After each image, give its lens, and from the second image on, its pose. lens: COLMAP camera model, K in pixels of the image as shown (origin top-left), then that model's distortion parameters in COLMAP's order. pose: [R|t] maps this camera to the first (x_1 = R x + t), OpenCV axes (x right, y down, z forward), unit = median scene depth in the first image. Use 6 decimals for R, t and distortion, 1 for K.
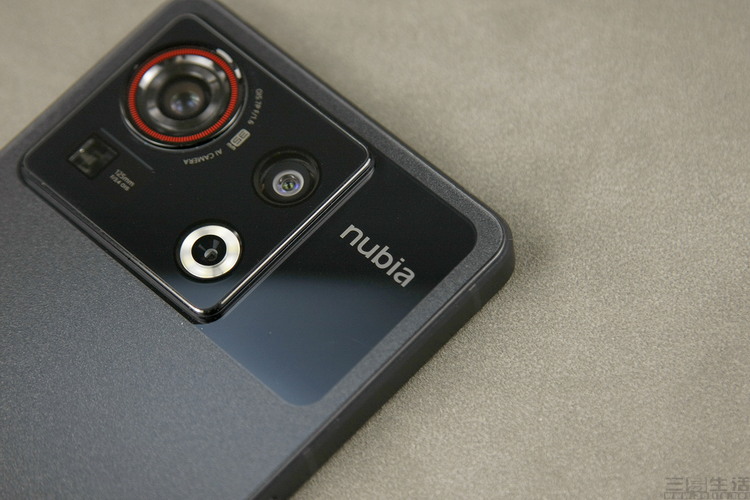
lens RADIAL K [[3554.5, 0, 375.0], [0, 3554.5, 250.0], [0, 0, 1]] dist [0.468897, -4.184711]
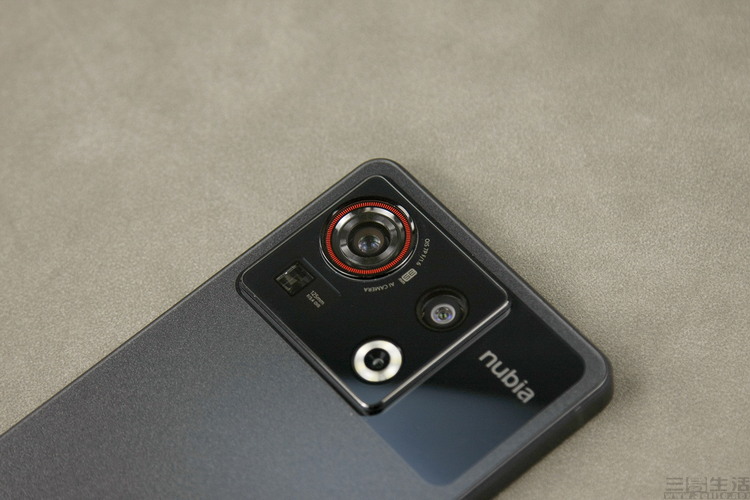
lens RADIAL K [[3554.5, 0, 375.0], [0, 3554.5, 250.0], [0, 0, 1]] dist [0.468897, -4.184711]
pose [[0.994477, 0.095986, -0.042463, 0.003499], [-0.097395, 0.994716, -0.032462, 0.002400], [0.039123, 0.036418, 0.998571, -0.284835]]
